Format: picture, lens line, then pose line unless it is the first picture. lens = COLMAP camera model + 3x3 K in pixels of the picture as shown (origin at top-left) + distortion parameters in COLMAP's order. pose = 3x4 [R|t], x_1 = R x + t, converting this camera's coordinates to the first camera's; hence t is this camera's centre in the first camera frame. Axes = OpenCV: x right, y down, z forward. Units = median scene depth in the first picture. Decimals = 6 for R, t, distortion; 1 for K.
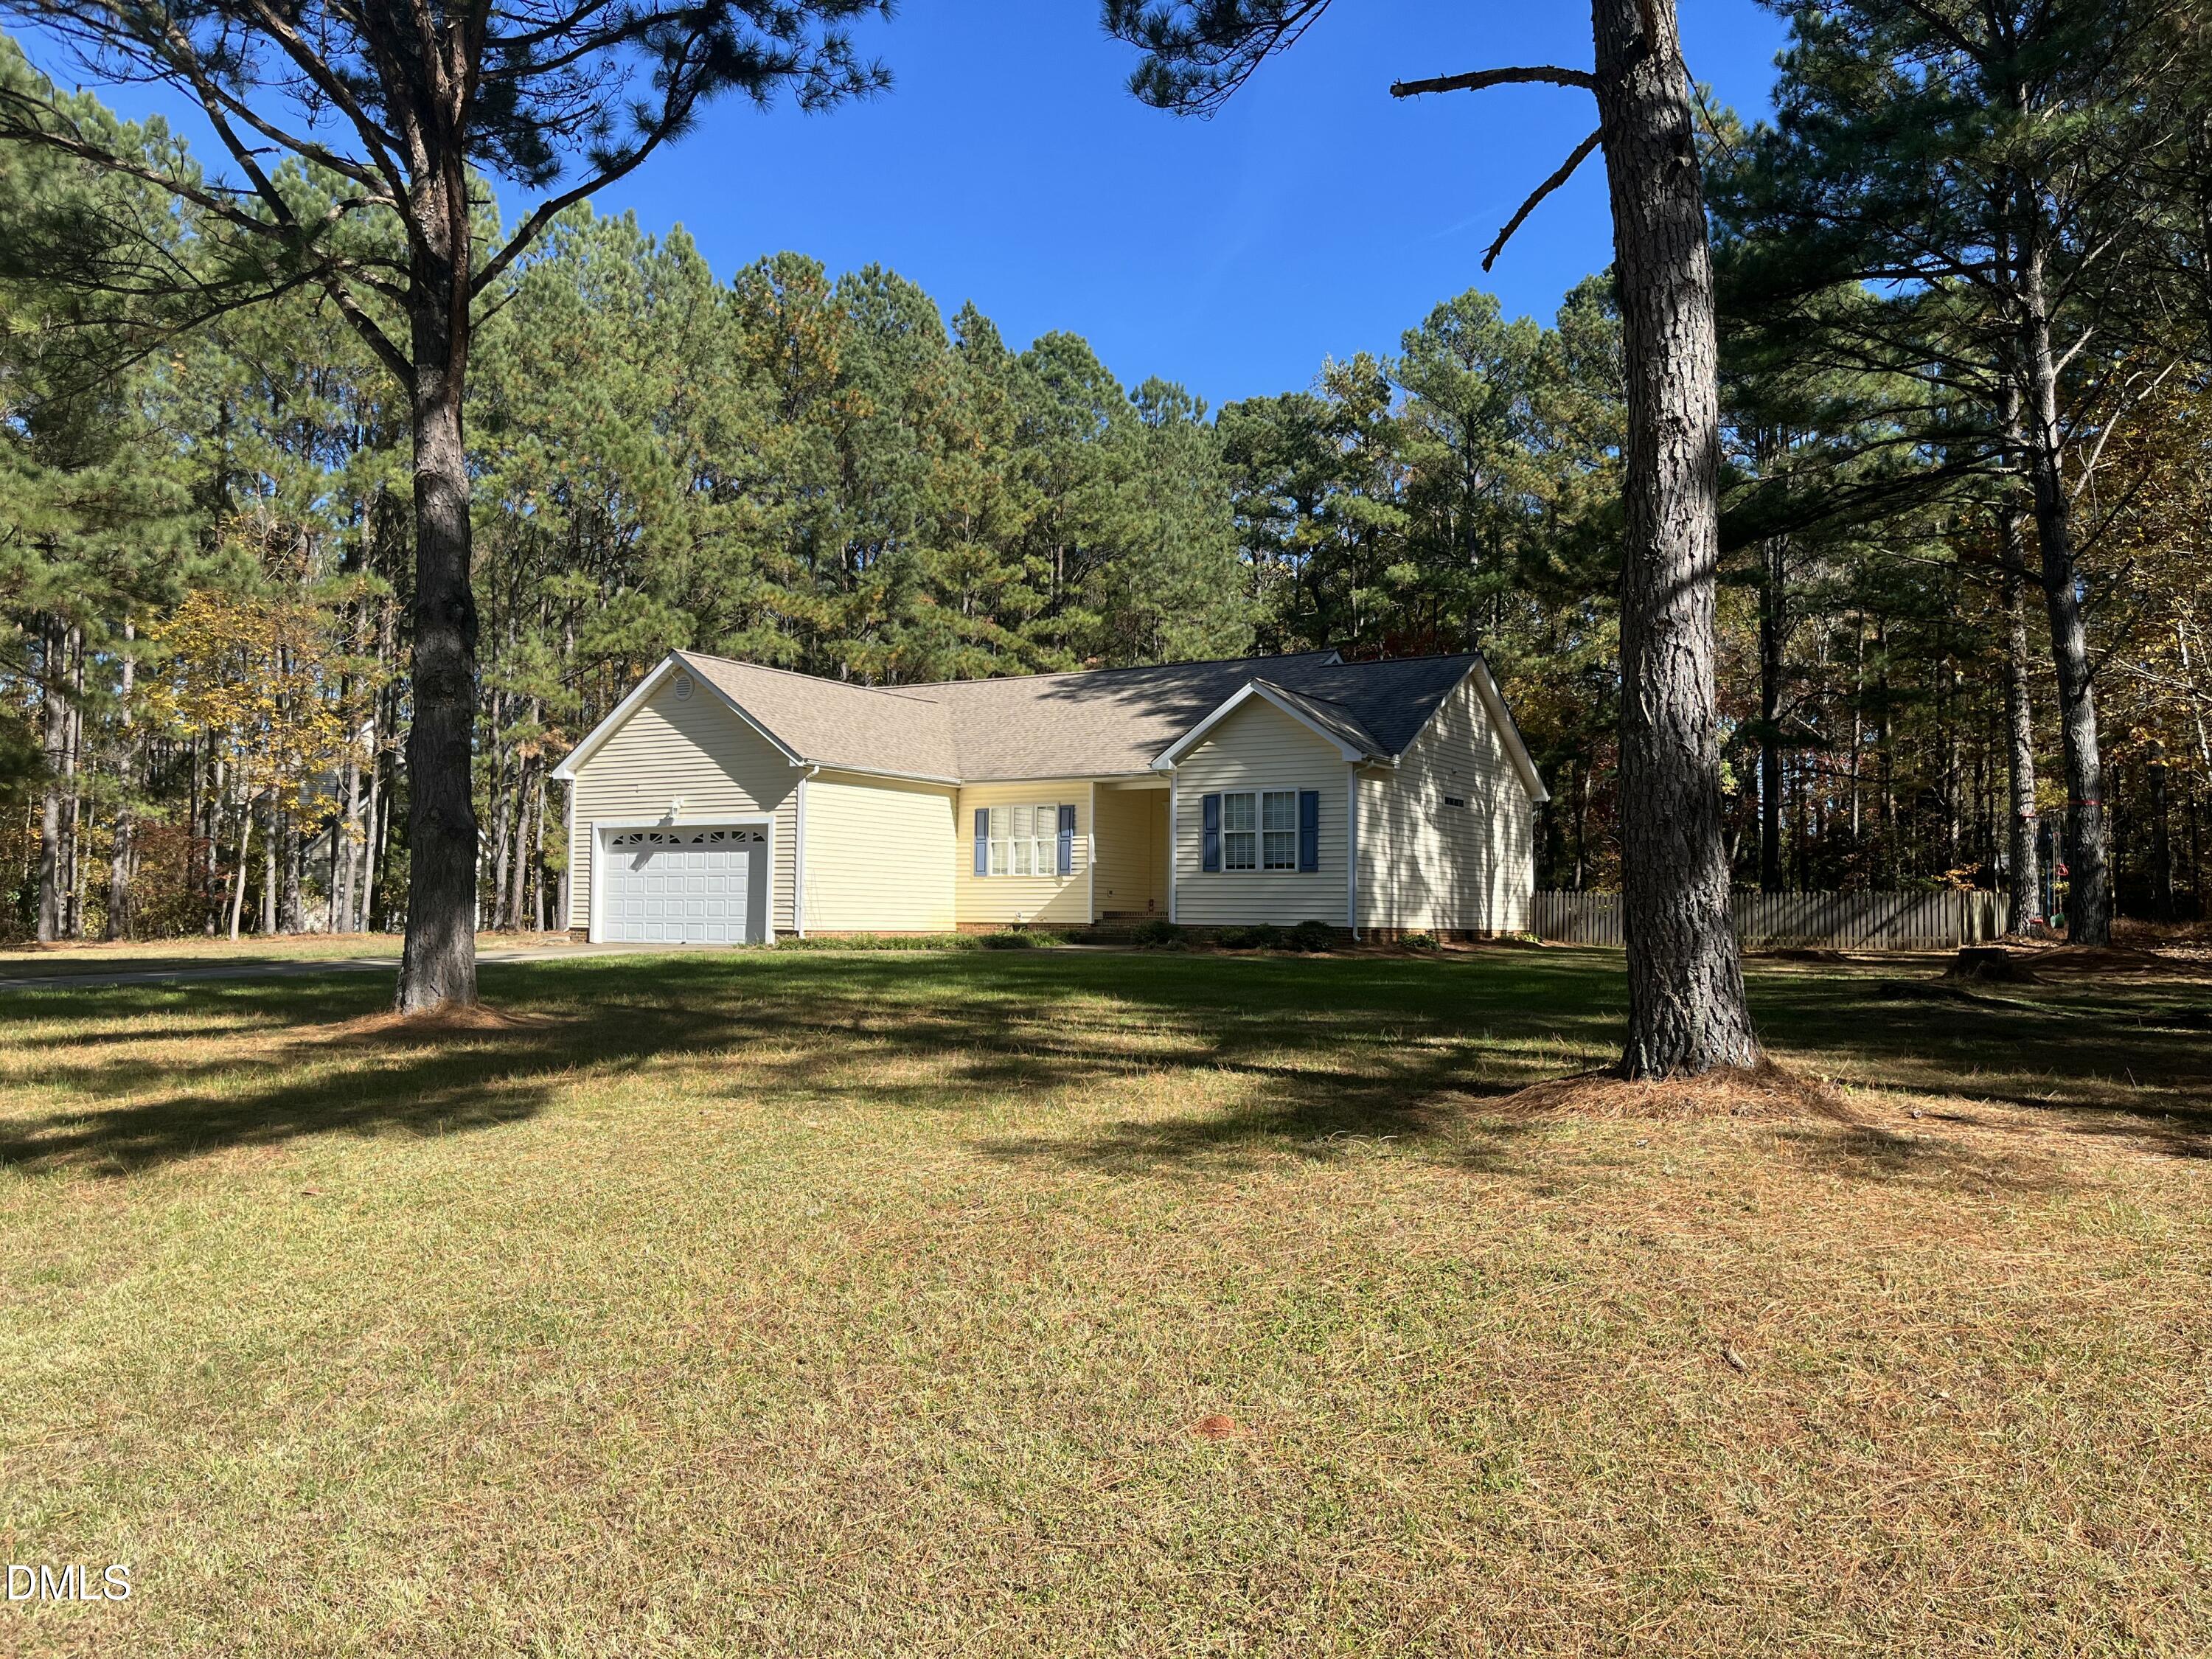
lens RADIAL K [[1663.5, 0, 1113.2], [0, 1663.5, 822.6], [0, 0, 1]] dist [0.046789, -0.075689]
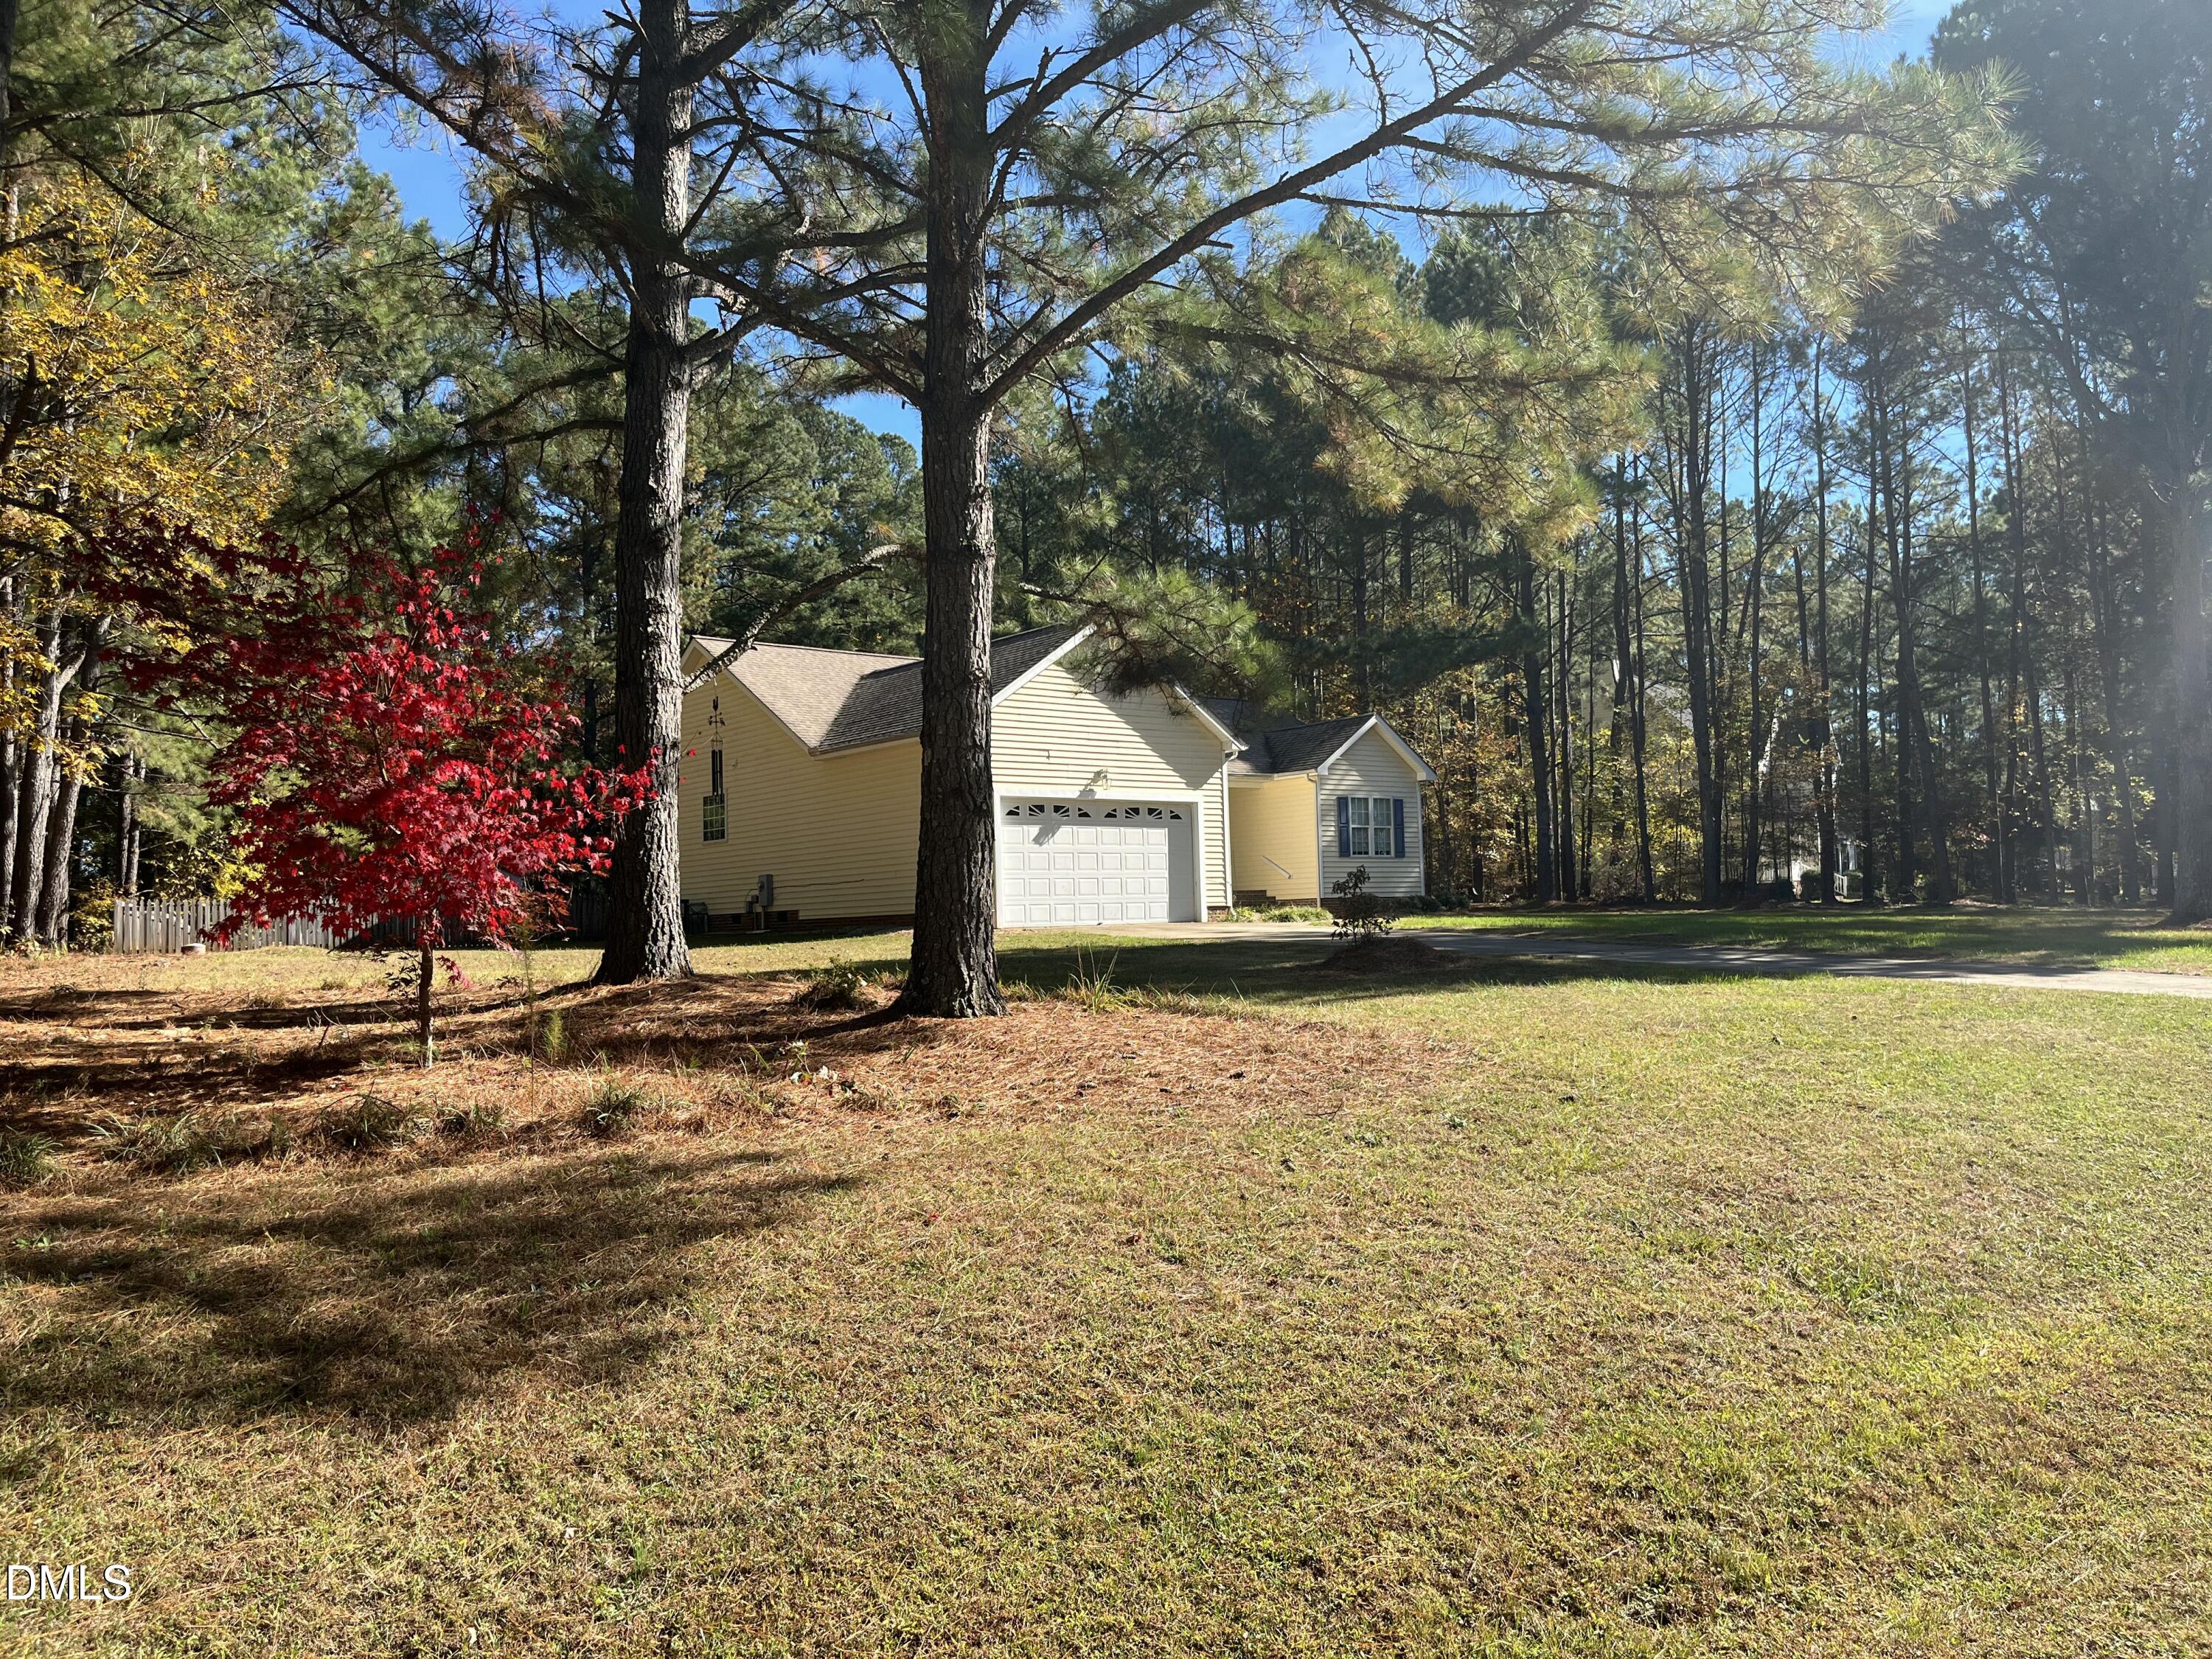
lens RADIAL K [[1663.5, 0, 1102.8], [0, 1663.5, 827.1], [0, 0, 1]] dist [0.046789, -0.075689]
pose [[0.329712, 0.037203, 0.943348, -1.118029], [-0.019186, 0.999281, -0.032703, 0.047343], [-0.943887, -0.007316, 0.330189, 0.680130]]
